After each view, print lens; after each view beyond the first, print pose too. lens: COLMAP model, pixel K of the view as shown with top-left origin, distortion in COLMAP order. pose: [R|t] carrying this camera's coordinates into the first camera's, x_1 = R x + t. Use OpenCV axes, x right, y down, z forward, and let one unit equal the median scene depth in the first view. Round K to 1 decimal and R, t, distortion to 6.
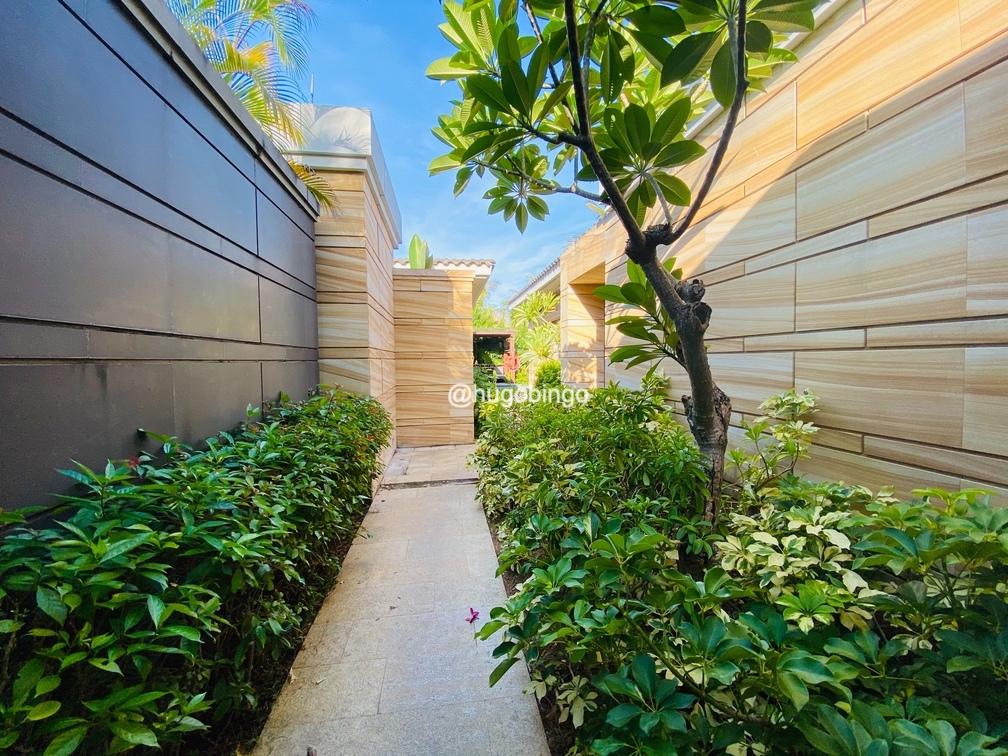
lens RADIAL K [[415.4, 0, 503.3], [0, 415.4, 372.9], [0, 0, 1]] dist [0.044179, -0.033673]
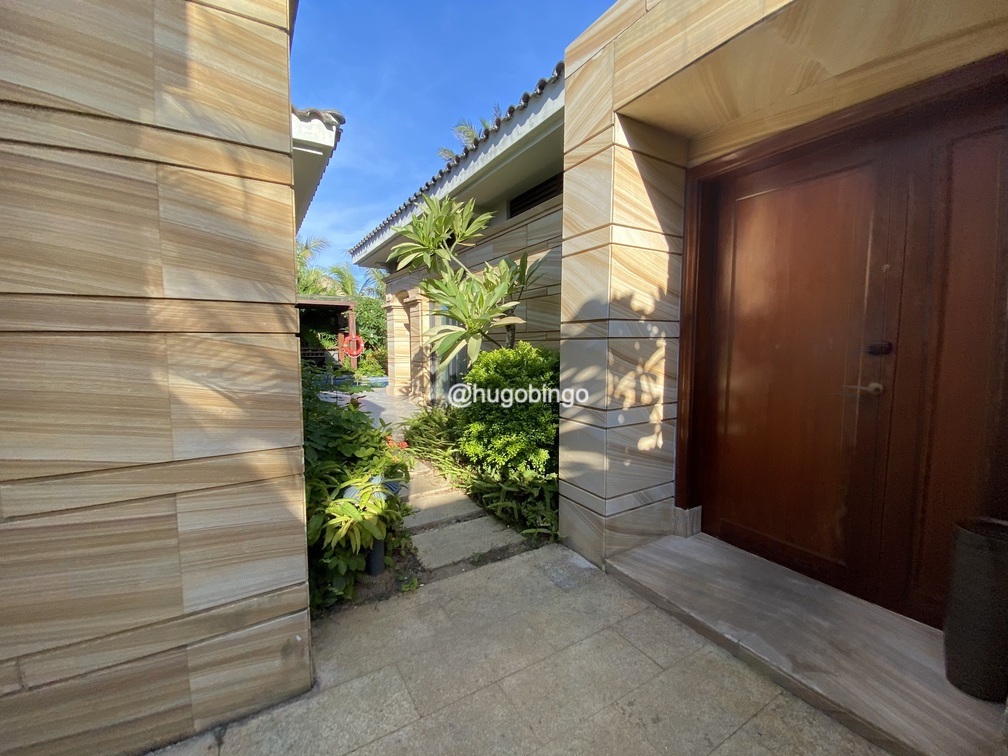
lens RADIAL K [[415.4, 0, 503.3], [0, 415.4, 372.9], [0, 0, 1]] dist [0.044179, -0.033673]
pose [[0.921527, -0.017743, 0.387909, -0.057542], [0.002047, 0.999164, 0.040838, -0.021717], [-0.388309, -0.036839, 0.920792, 0.712825]]
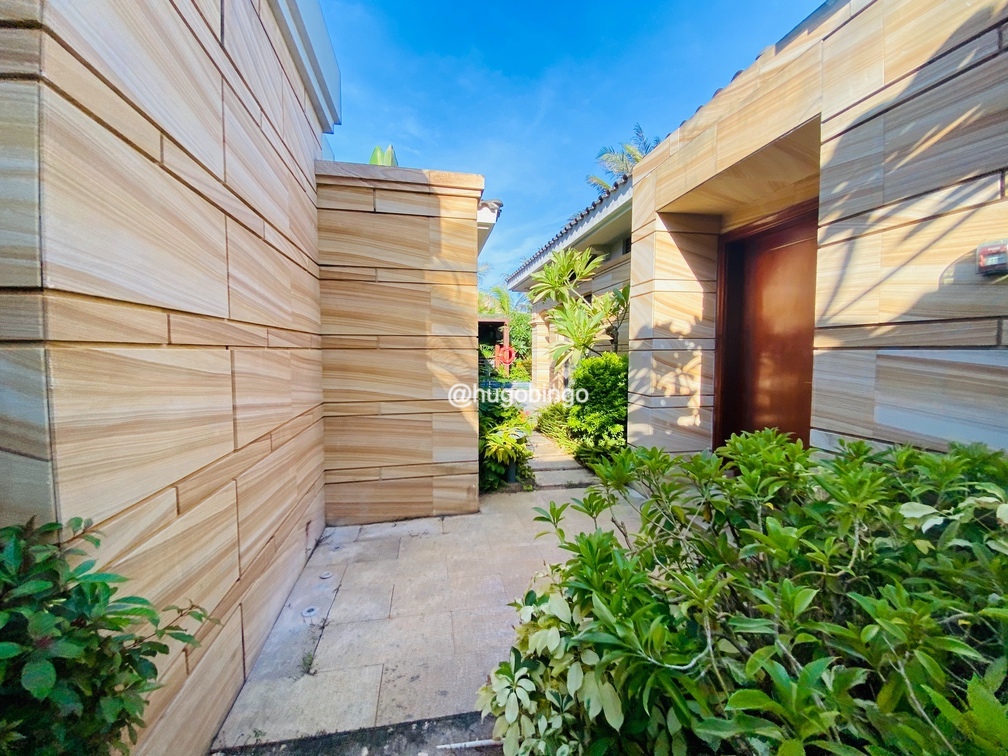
lens RADIAL K [[415.4, 0, 503.3], [0, 415.4, 372.9], [0, 0, 1]] dist [0.044179, -0.033673]
pose [[0.999046, 0.009449, 0.042634, -0.060974], [-0.010268, 0.999766, 0.019037, -0.015176], [-0.042444, -0.019457, 0.998909, 0.461393]]
